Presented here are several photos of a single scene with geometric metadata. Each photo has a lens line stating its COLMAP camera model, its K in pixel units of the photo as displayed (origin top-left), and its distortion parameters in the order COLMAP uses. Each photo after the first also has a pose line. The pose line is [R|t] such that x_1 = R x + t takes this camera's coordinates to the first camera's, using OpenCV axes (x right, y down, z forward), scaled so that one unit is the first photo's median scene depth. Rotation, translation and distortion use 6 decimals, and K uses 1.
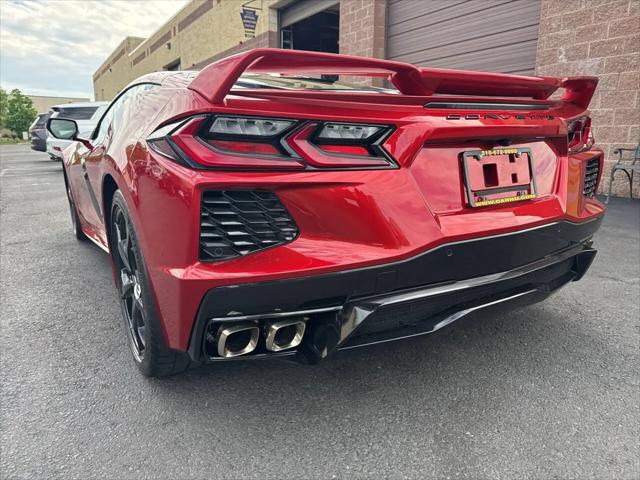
lens RADIAL K [[462.0, 0, 324.1], [0, 462.0, 239.3], [0, 0, 1]] dist [0.001776, -0.011710]
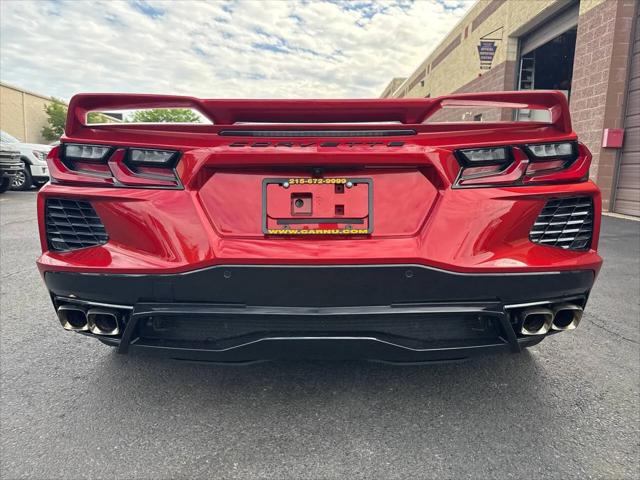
lens RADIAL K [[460.4, 0, 320.5], [0, 460.4, 239.1], [0, 0, 1]] dist [0.033300, -0.047022]
pose [[0.845832, 0.098488, -0.524278, 0.200014], [-0.134423, 0.990445, -0.030809, -0.009432], [0.516235, 0.096534, 0.850989, 0.047874]]
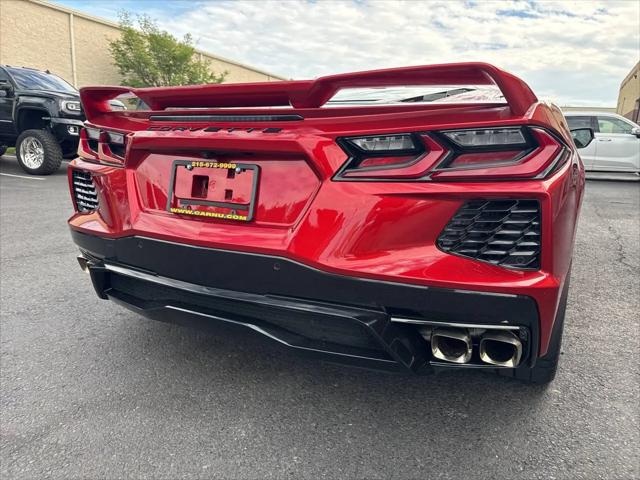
lens RADIAL K [[462.0, 0, 324.1], [0, 462.0, 239.3], [0, 0, 1]] dist [0.001776, -0.011710]
pose [[0.514025, 0.204598, -0.833018, 0.301106], [-0.221718, 0.969826, 0.101386, -0.041958], [0.828625, 0.132581, 0.543878, 0.153858]]
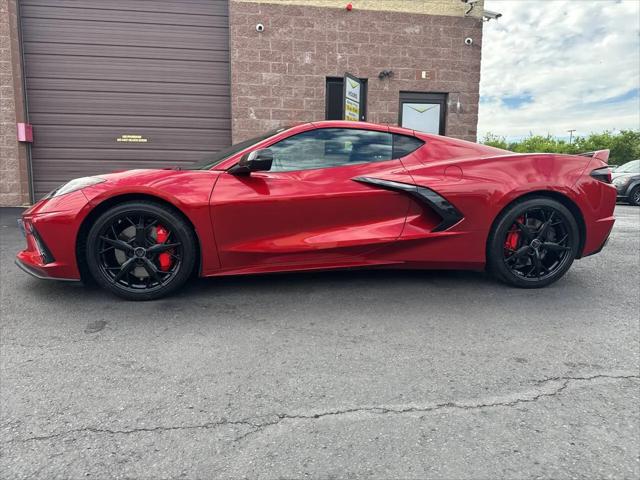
lens RADIAL K [[456.8, 0, 324.1], [0, 456.8, 239.8], [0, 0, 1]] dist [0.093657, -0.166014]
pose [[0.399314, -0.123513, 0.908456, -0.715695], [0.179675, 0.982212, 0.054564, -0.054701], [-0.899036, 0.141439, 0.414403, 0.267693]]
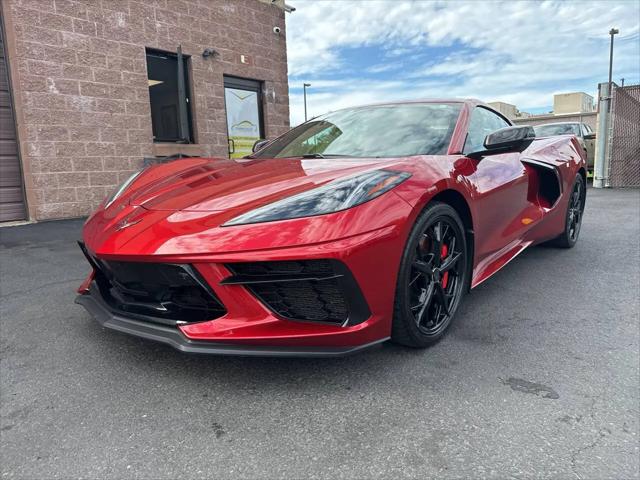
lens RADIAL K [[462.0, 0, 324.1], [0, 462.0, 239.3], [0, 0, 1]] dist [0.001776, -0.011710]
pose [[-0.308573, -0.141010, 0.940691, -0.639227], [0.226074, 0.949741, 0.216526, -0.164653], [-0.923944, 0.279480, -0.261186, 0.798486]]
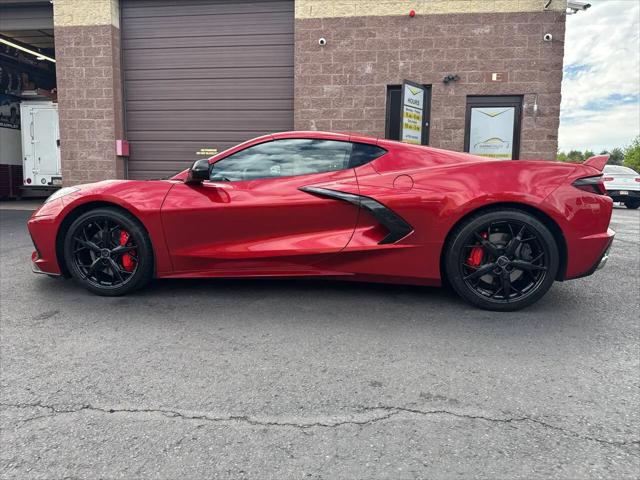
lens RADIAL K [[456.5, 0, 319.4], [0, 456.5, 240.6], [0, 0, 1]] dist [0.051224, -0.078012]
pose [[0.632379, -0.091056, 0.769289, -0.611862], [0.151622, 0.988409, -0.007646, -0.022067], [-0.759676, 0.121476, 0.638855, 0.101481]]
